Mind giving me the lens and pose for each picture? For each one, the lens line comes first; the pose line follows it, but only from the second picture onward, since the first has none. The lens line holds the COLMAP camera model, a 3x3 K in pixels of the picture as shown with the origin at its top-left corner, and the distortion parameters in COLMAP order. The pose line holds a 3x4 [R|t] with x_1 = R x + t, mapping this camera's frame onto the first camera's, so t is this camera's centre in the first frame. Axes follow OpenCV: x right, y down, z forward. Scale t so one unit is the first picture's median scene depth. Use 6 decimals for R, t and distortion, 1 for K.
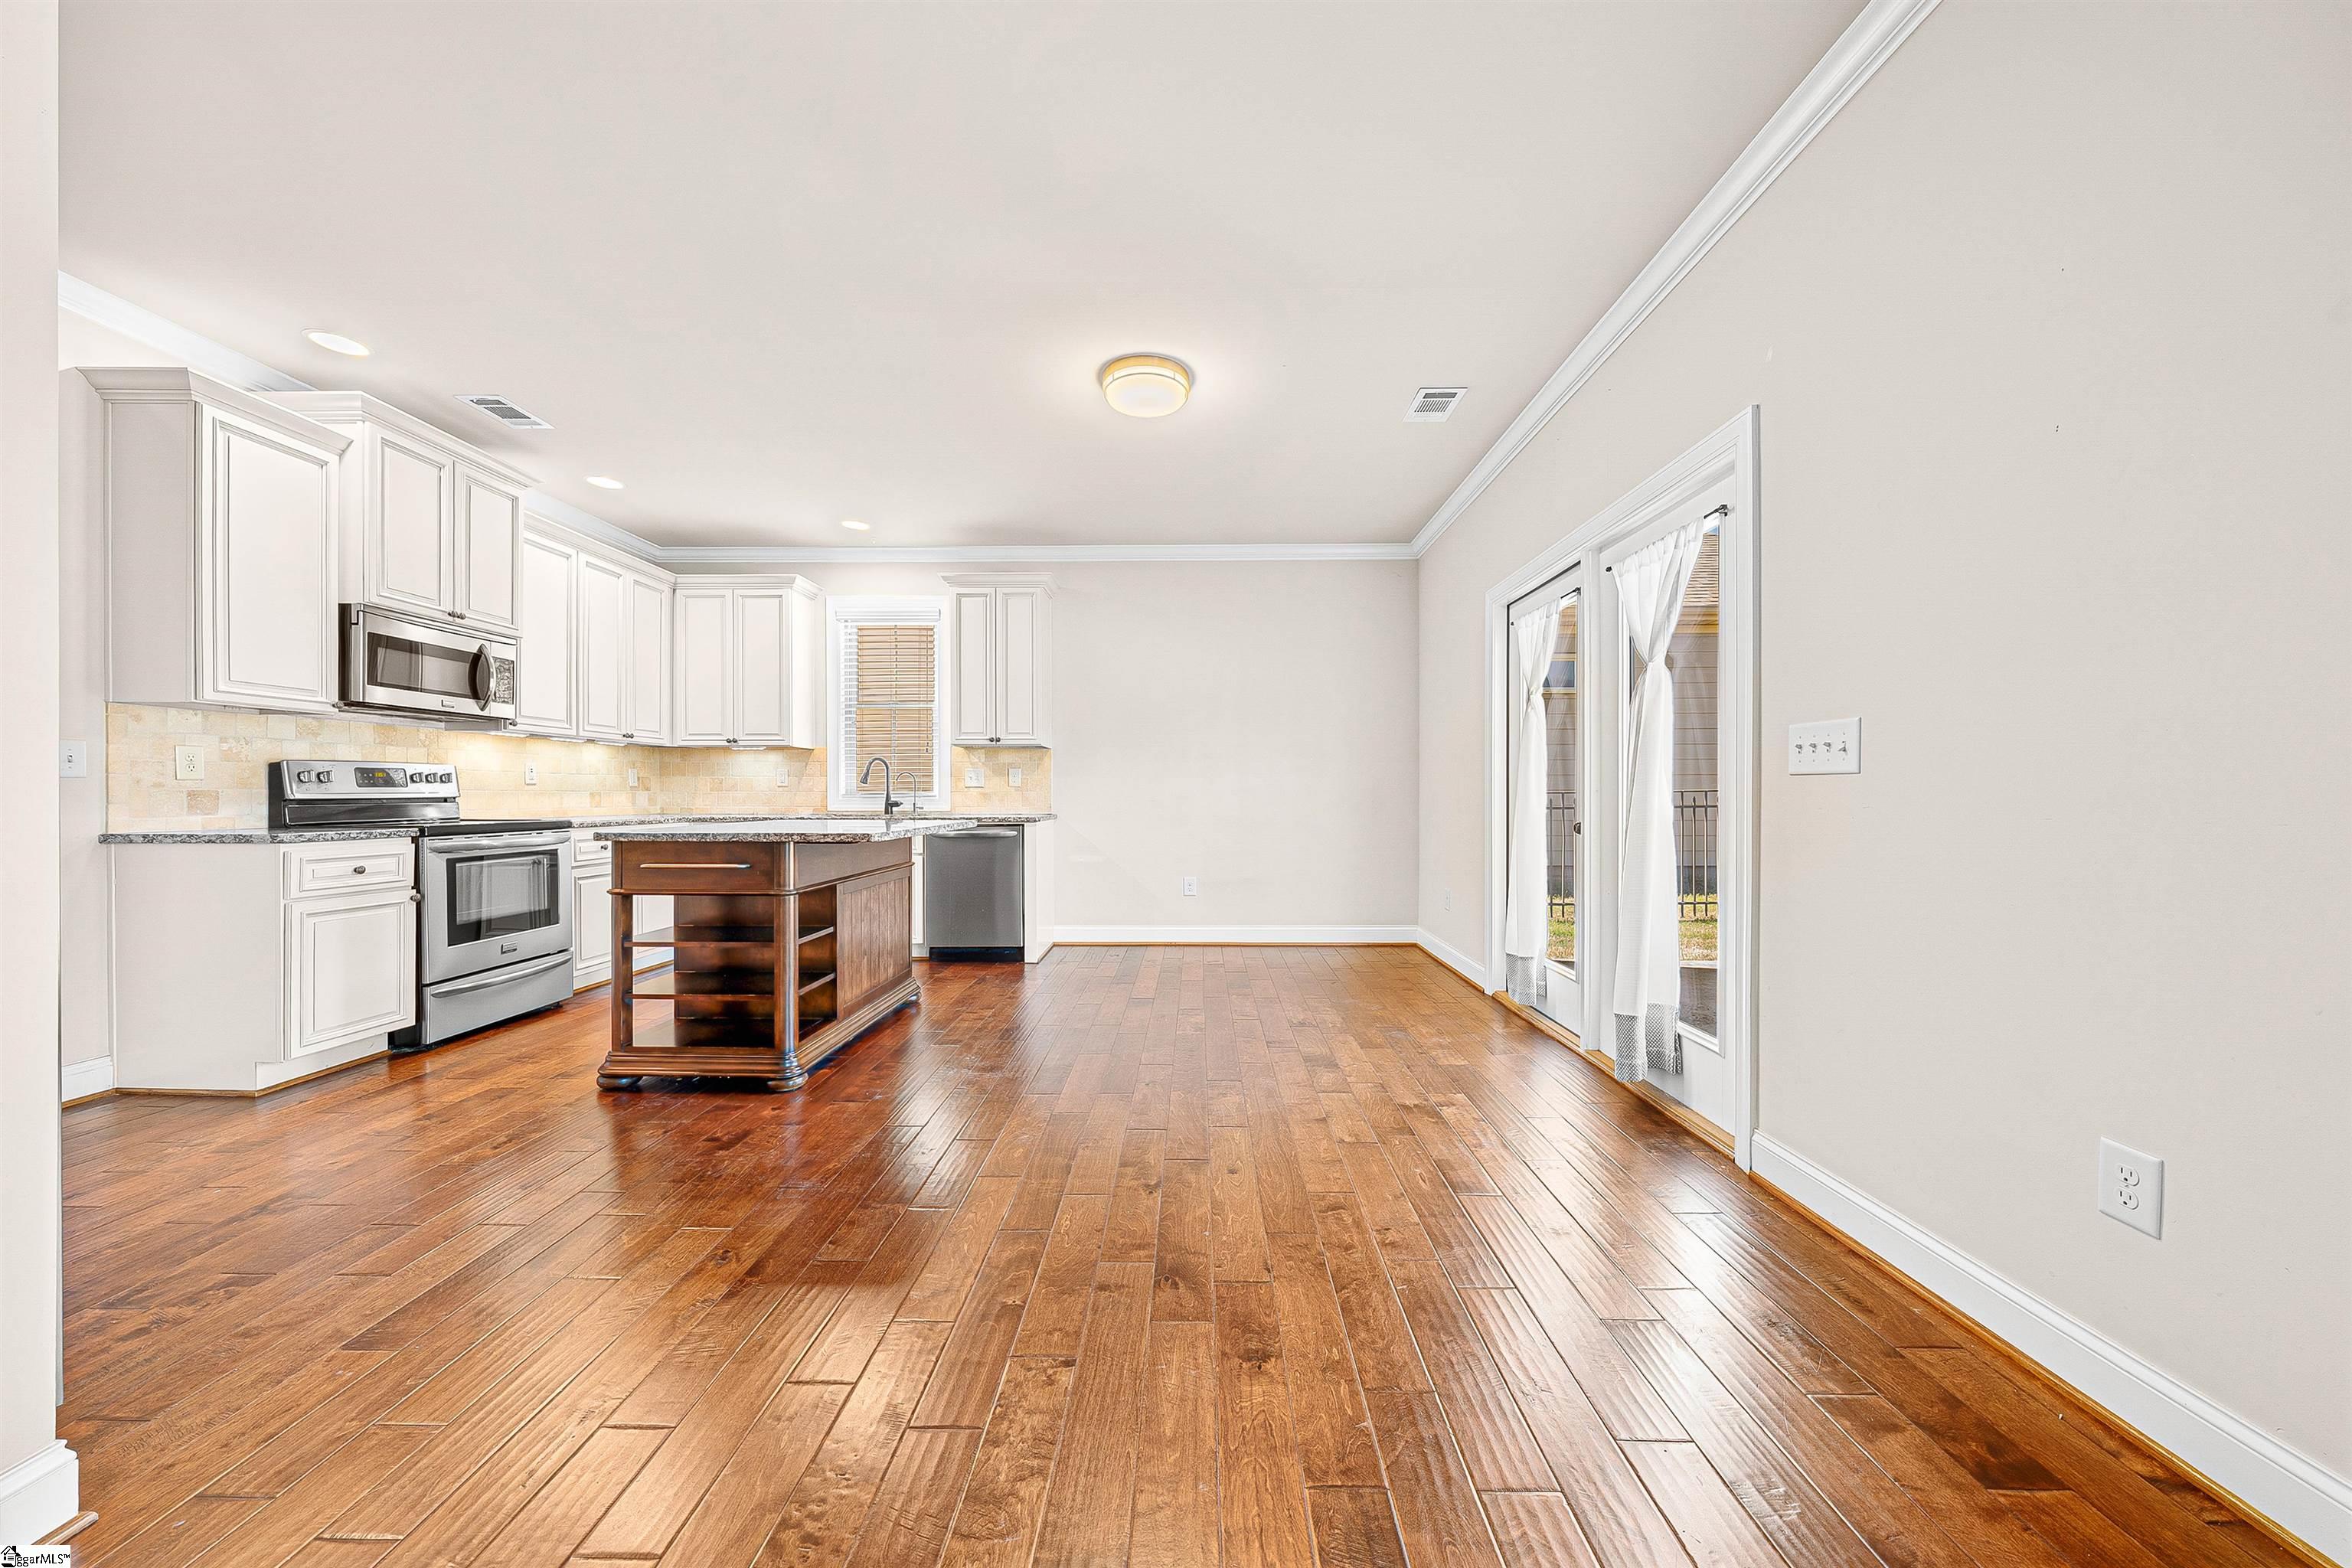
lens RADIAL K [[799.1, 0, 1188.9], [0, 799.1, 794.6], [0, 0, 1]] dist [-0.001341, -0.000280]
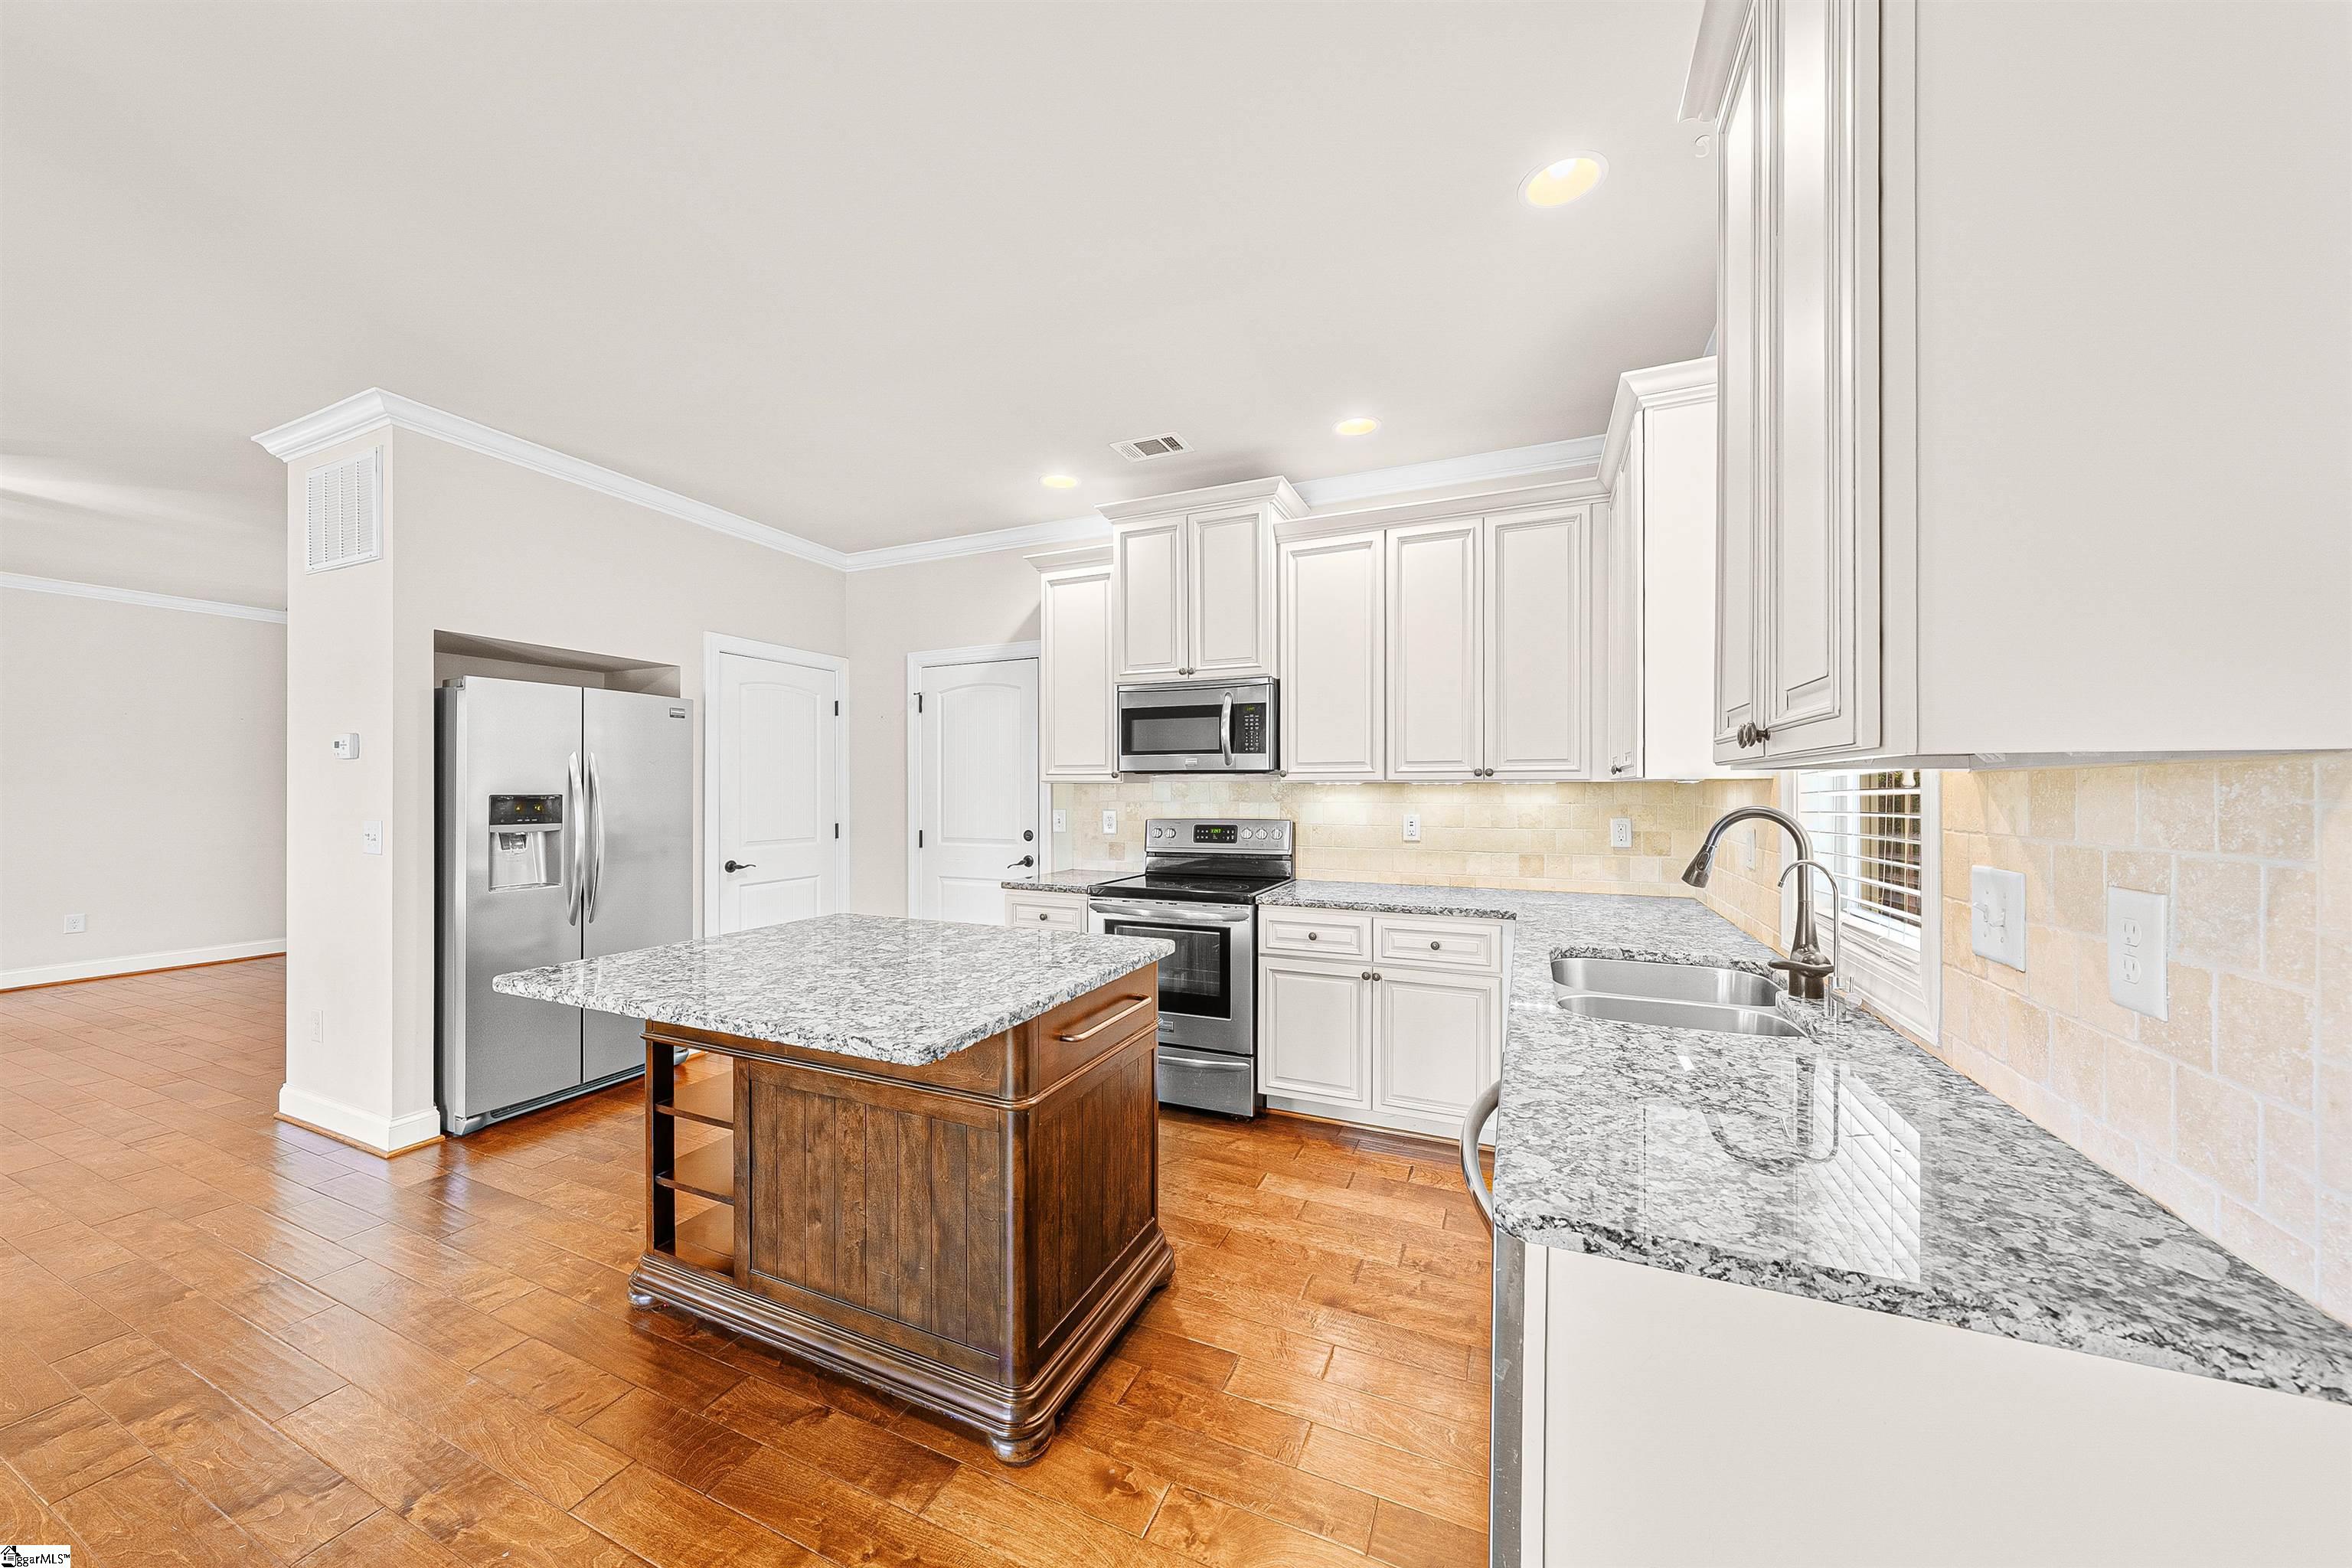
lens RADIAL K [[799.1, 0, 1180.7], [0, 799.1, 790.5], [0, 0, 1]] dist [-0.001341, -0.000280]
pose [[-0.389653, 0.001334, -0.920961, -0.009156], [0.000748, 0.999999, 0.001132, -0.058667], [0.920962, -0.000248, -0.389653, 1.004845]]
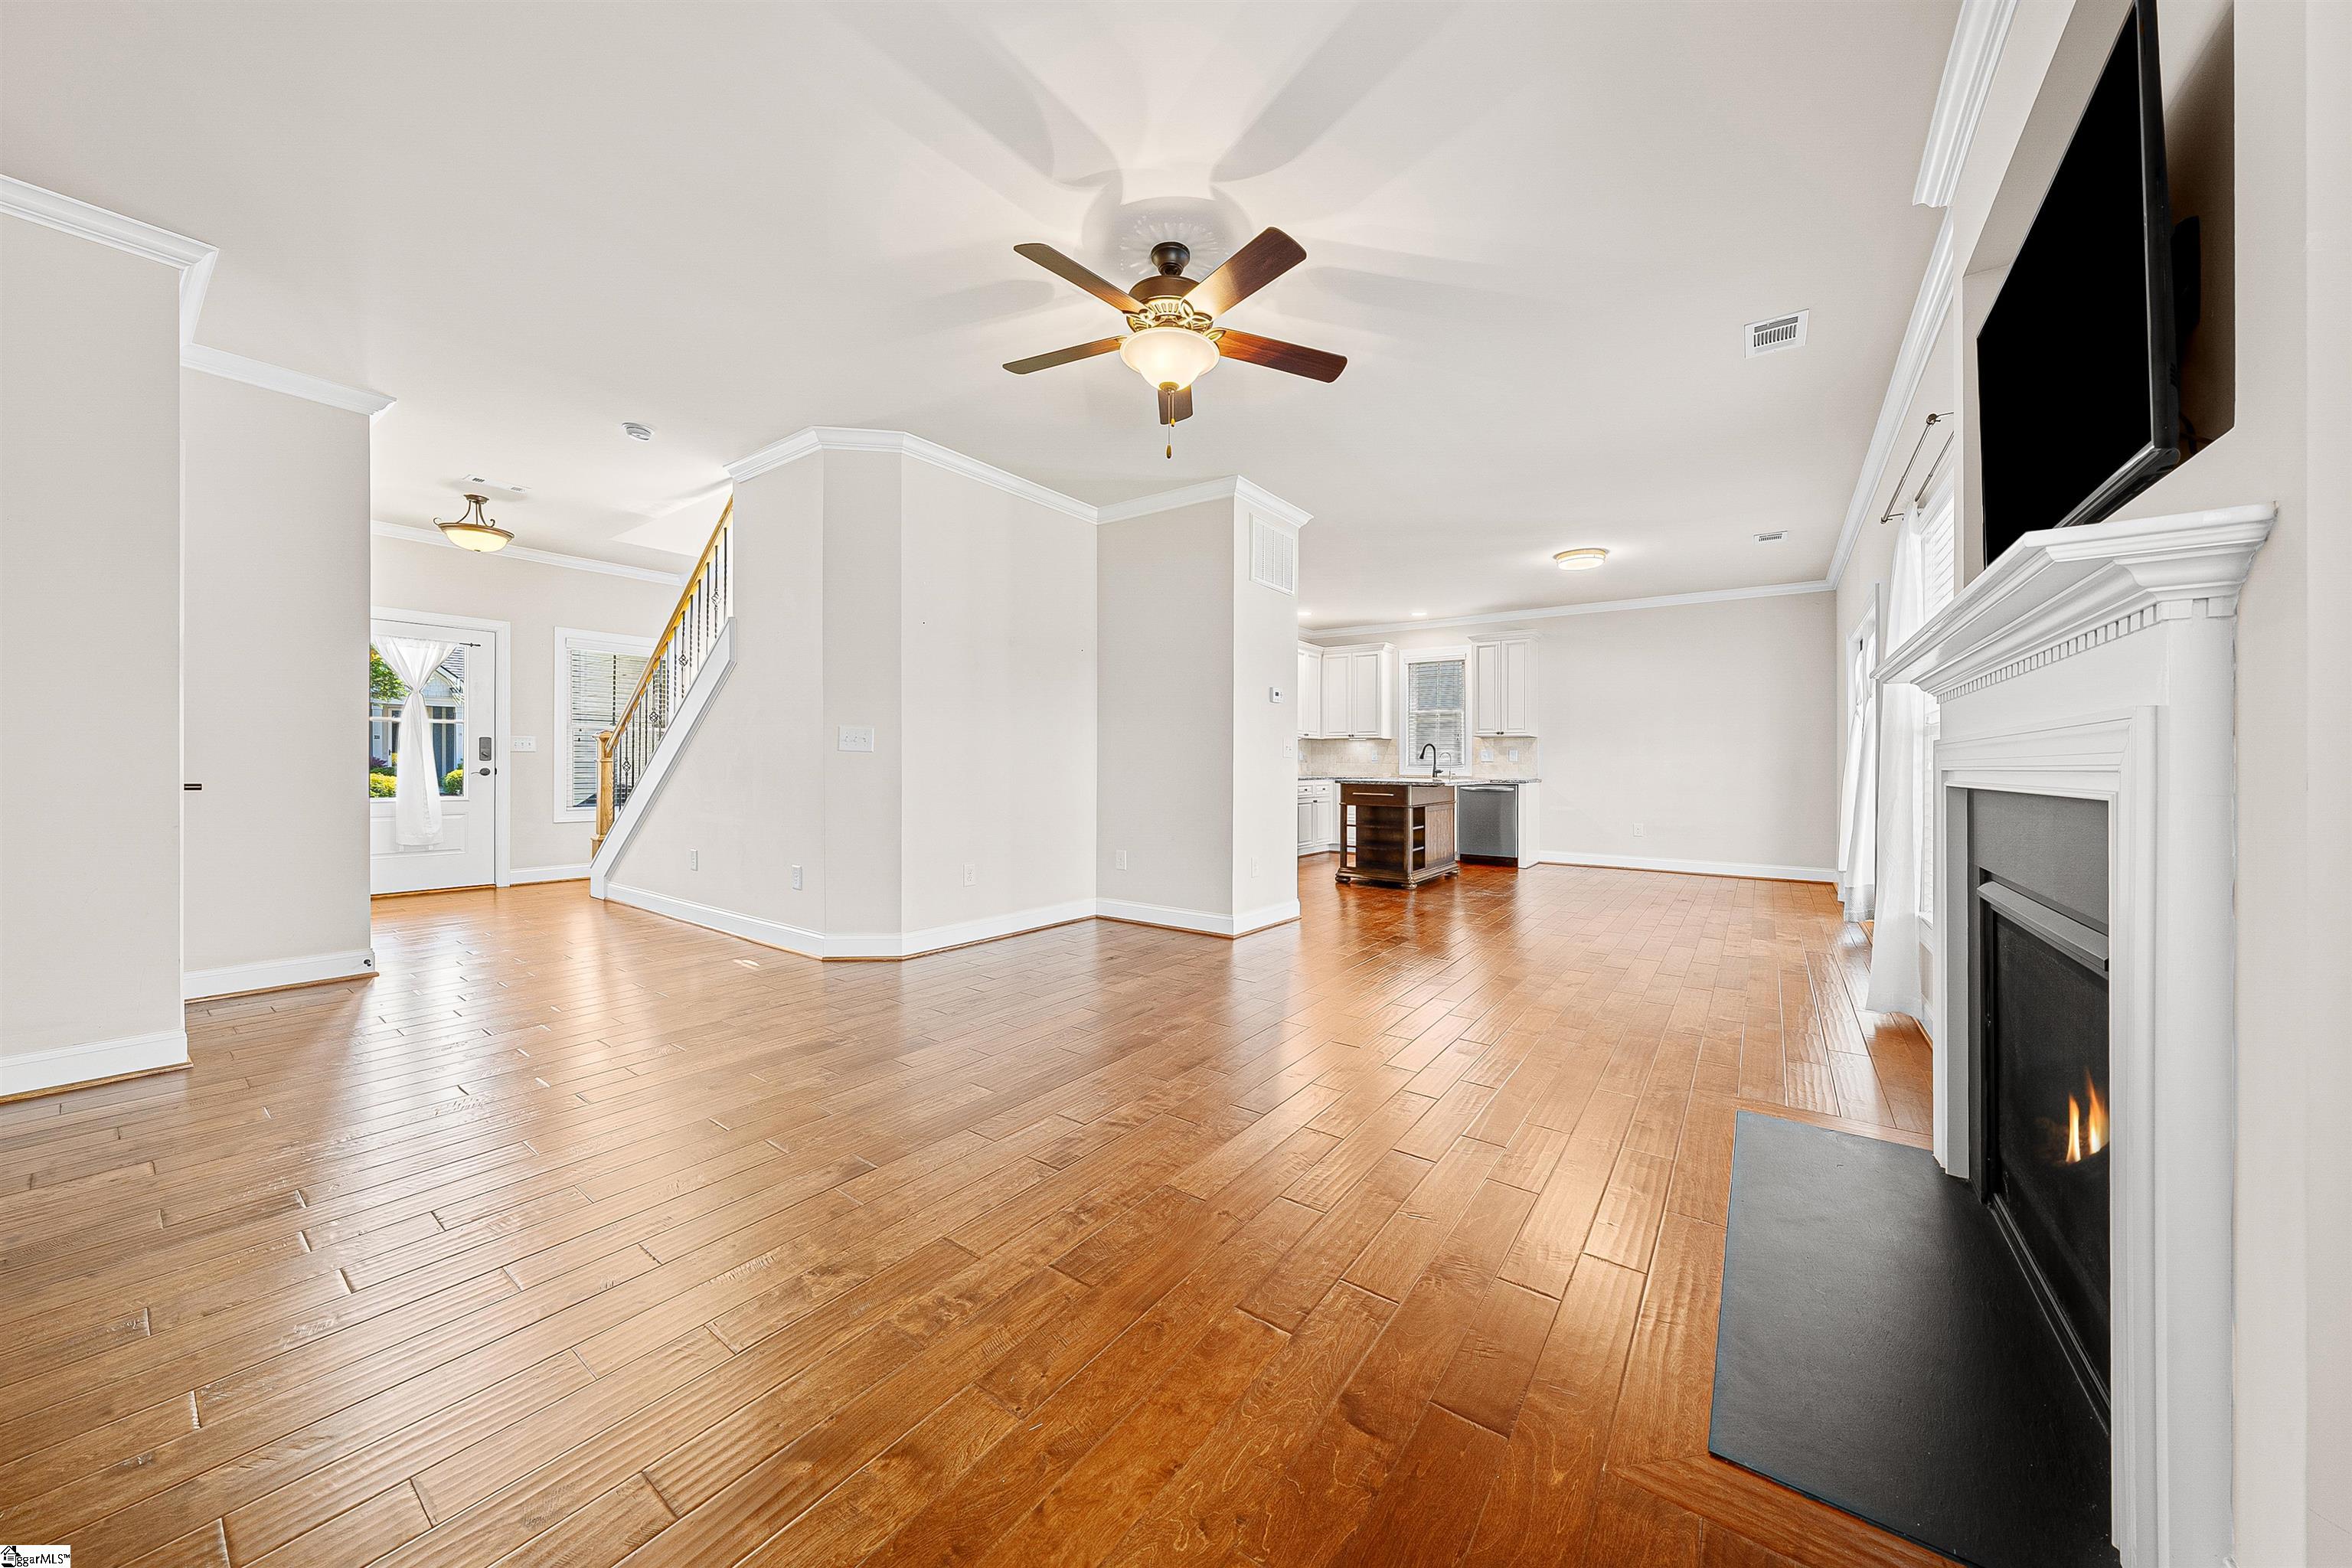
lens RADIAL K [[799.1, 0, 1191.8], [0, 799.1, 770.3], [0, 0, 1]] dist [-0.001341, -0.000280]
pose [[0.822742, 0.010621, -0.568316, 0.182114], [-0.006910, 0.999938, 0.008683, -0.001391], [0.568373, -0.003217, 0.822765, -0.766078]]
